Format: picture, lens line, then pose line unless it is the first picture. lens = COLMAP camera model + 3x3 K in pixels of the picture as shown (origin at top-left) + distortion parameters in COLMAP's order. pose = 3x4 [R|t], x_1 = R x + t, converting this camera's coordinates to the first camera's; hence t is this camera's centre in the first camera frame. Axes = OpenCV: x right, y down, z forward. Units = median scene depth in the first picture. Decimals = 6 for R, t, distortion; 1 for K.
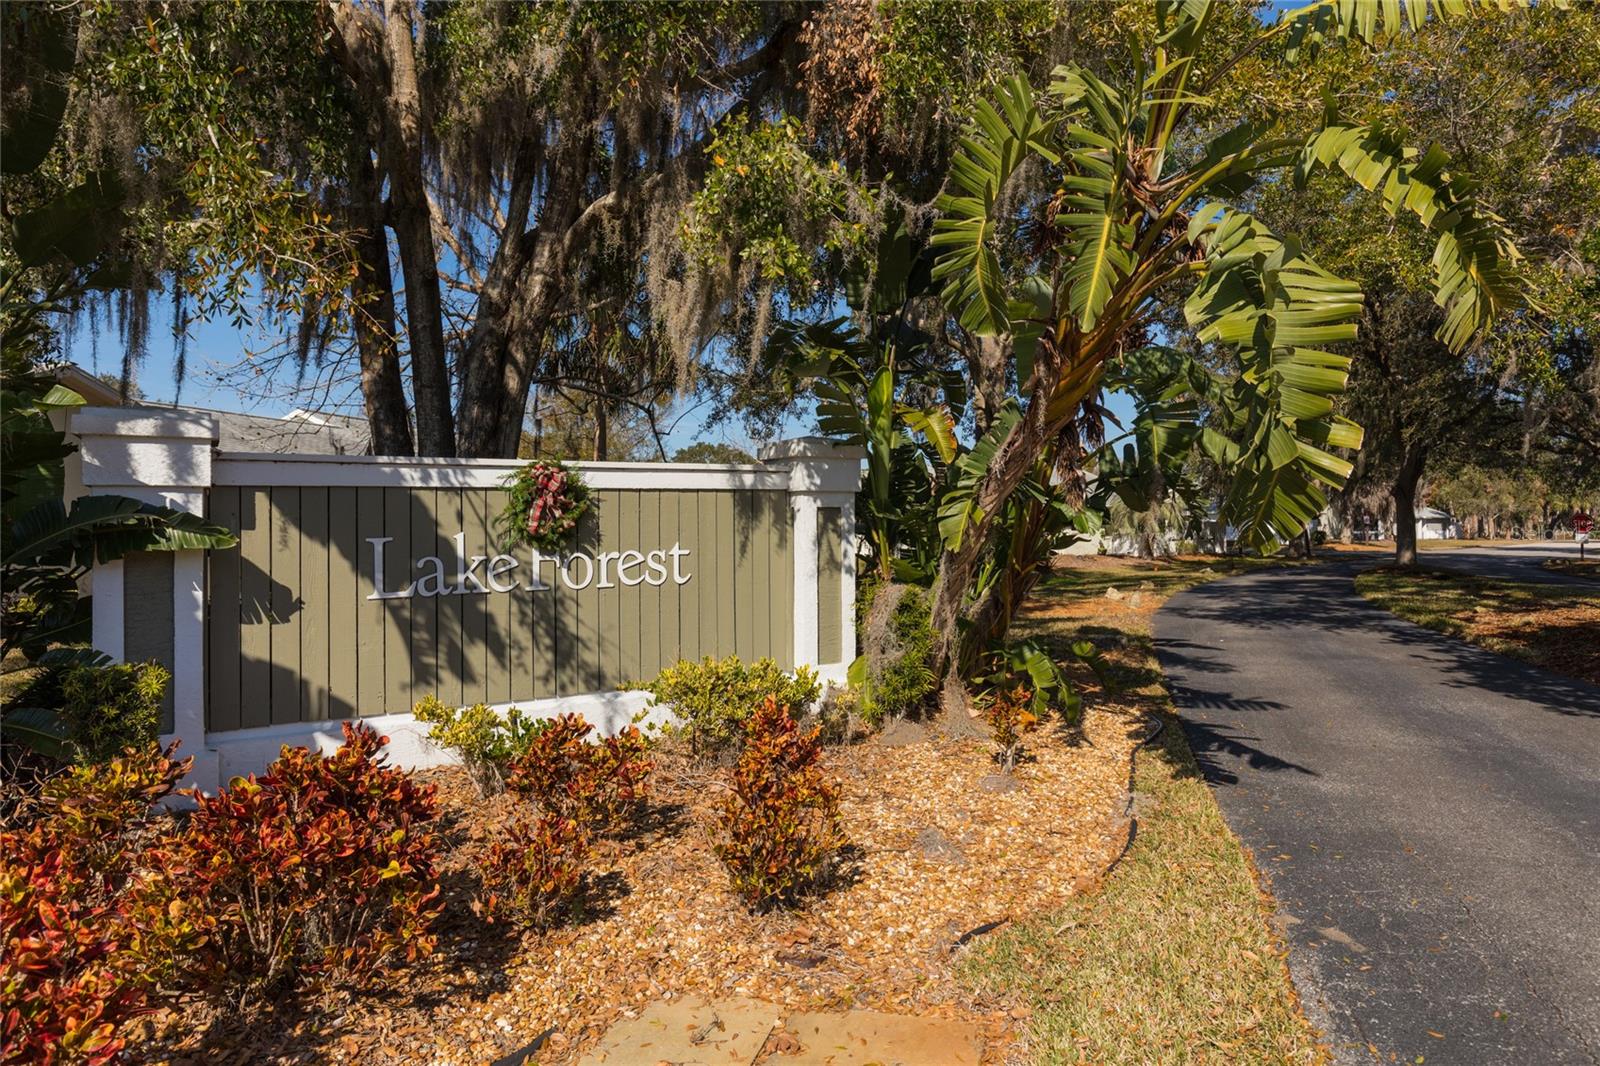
lens RADIAL K [[975.2, 0, 800.0], [0, 975.2, 533.0], [0, 0, 1]] dist [-0.001212, -0.000037]
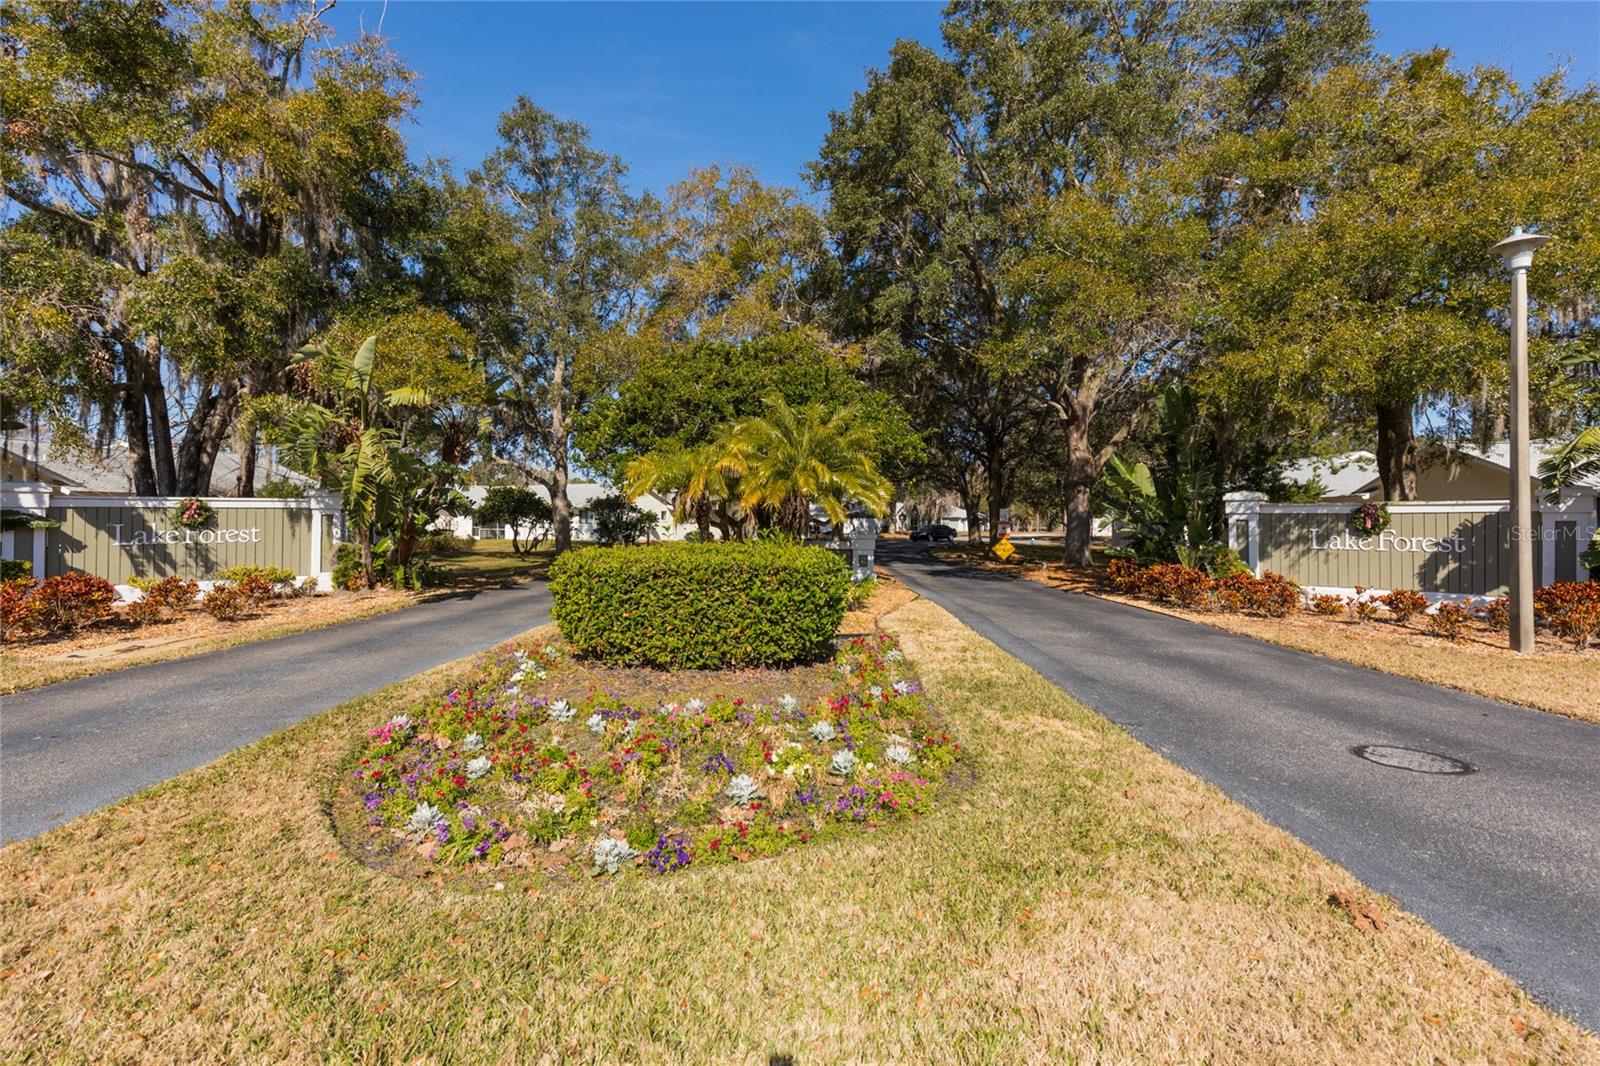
lens RADIAL K [[734.3, 0, 792.9], [0, 734.3, 523.2], [0, 0, 1]] dist [0.001700, 0.000388]
pose [[0.968113, 0.004003, 0.250482, 0.878550], [-0.000473, 0.999900, -0.014151, 0.028994], [-0.250513, 0.013581, 0.968018, -1.483790]]
